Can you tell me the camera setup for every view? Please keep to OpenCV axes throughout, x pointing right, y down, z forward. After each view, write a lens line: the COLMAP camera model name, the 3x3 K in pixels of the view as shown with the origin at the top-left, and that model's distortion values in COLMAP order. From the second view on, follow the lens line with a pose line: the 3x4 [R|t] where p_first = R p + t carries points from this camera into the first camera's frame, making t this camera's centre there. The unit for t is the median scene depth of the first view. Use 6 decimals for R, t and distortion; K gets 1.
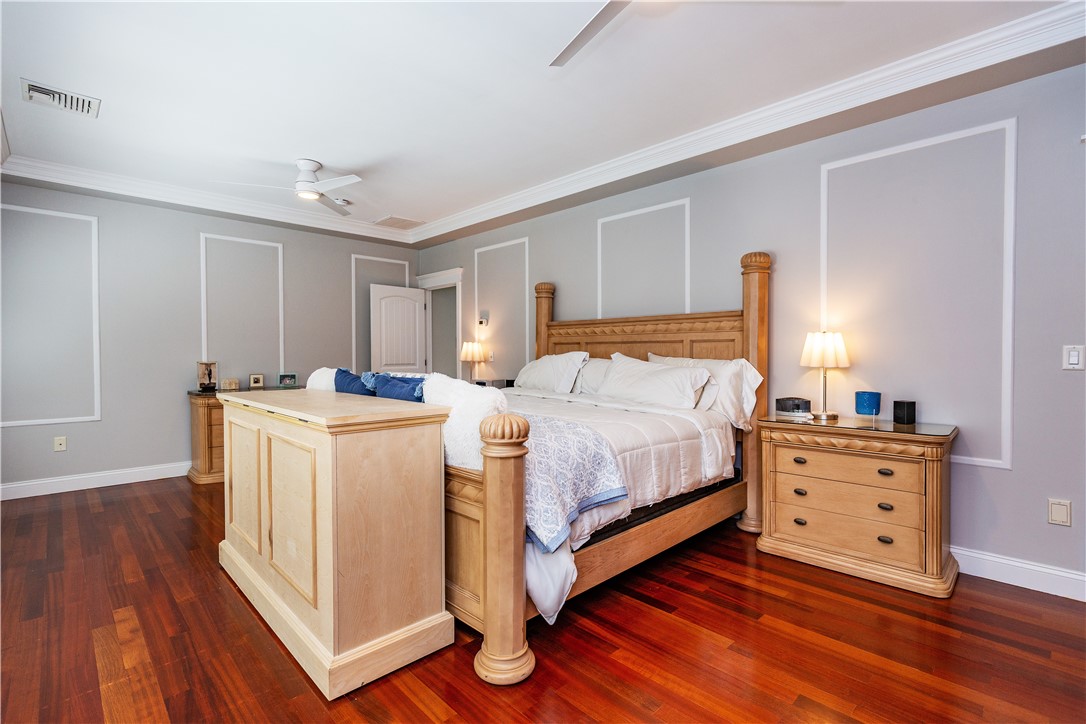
lens RADIAL K [[495.3, 0, 536.1], [0, 495.3, 358.5], [0, 0, 1]] dist [-0.005032, 0.001506]
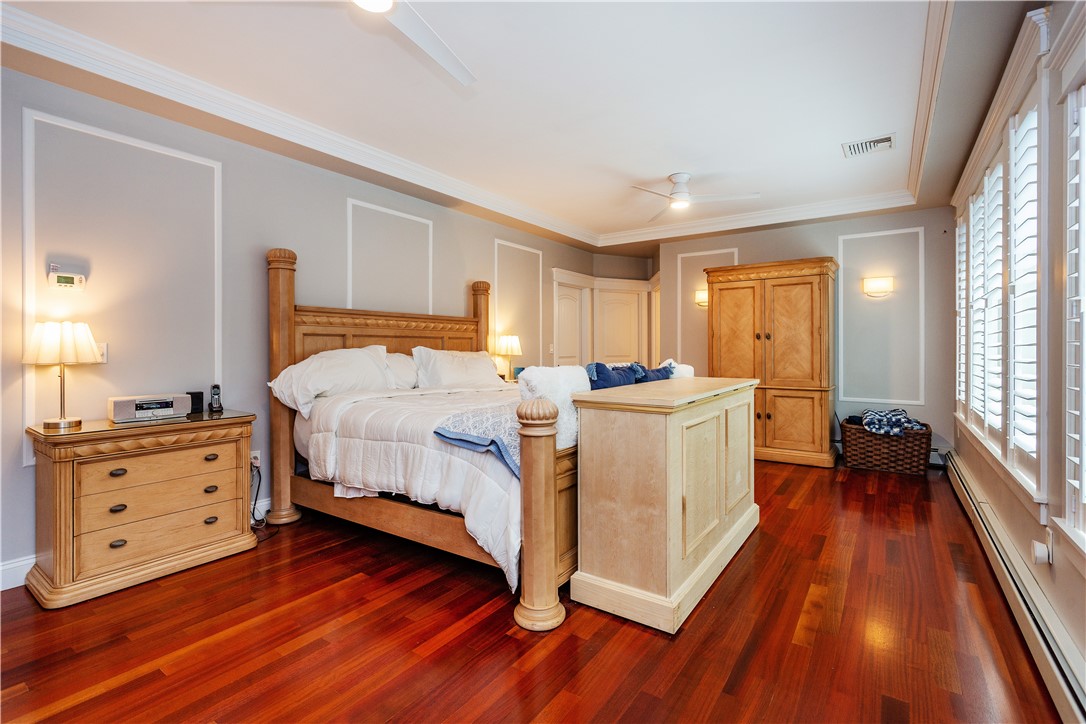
lens RADIAL K [[495.3, 0, 537.0], [0, 495.3, 355.8], [0, 0, 1]] dist [-0.005032, 0.001506]
pose [[-0.162368, -0.013014, 0.986644, -0.773725], [0.008063, 0.999862, 0.014515, -0.004398], [-0.986697, 0.010312, -0.162241, 0.765582]]
